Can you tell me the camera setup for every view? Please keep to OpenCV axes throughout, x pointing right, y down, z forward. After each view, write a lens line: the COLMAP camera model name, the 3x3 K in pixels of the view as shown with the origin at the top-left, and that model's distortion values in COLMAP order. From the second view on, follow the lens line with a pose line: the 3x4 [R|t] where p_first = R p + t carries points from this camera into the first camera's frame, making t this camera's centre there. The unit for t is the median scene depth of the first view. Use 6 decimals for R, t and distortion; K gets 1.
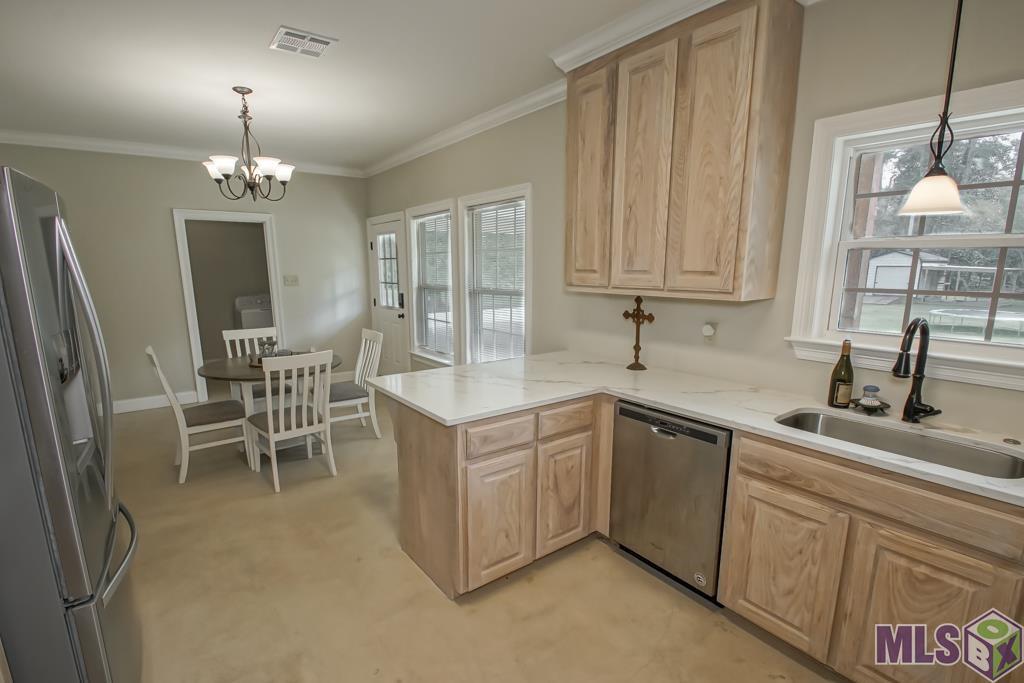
lens RADIAL K [[488.9, 0, 483.6], [0, 488.9, 365.0], [0, 0, 1]] dist [-0.003952, -0.000445]
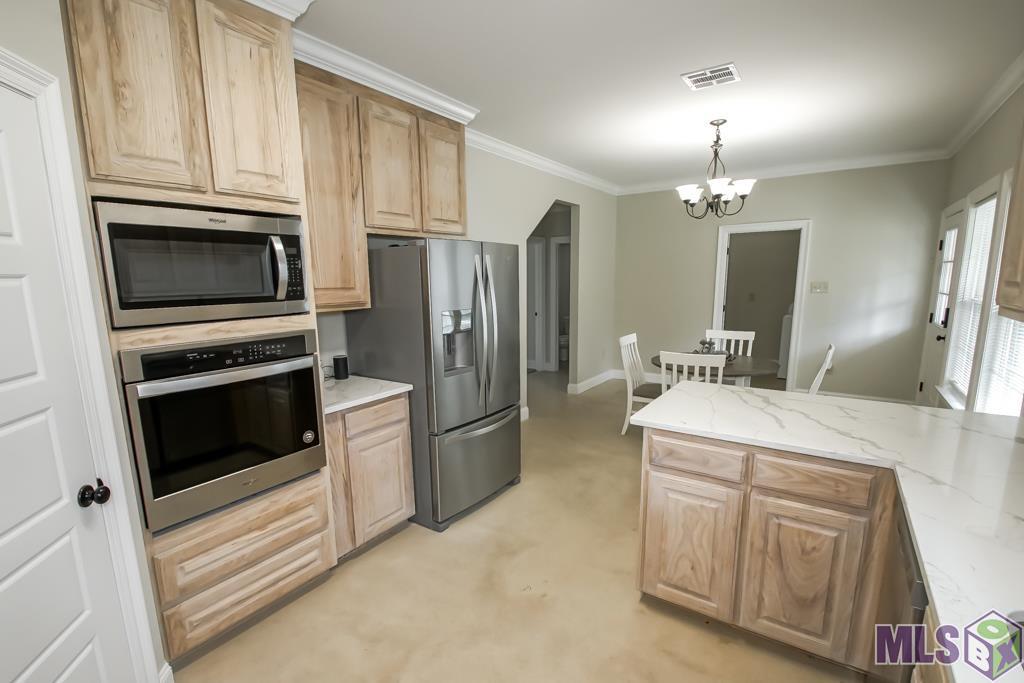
lens RADIAL K [[460.8, 0, 489.8], [0, 460.8, 358.6], [0, 0, 1]] dist [0.002406, 0.000577]
pose [[0.330232, 0.165778, -0.929228, 0.541418], [-0.174620, 0.978193, 0.112457, -0.056612], [0.927607, 0.125125, 0.351979, 0.231292]]
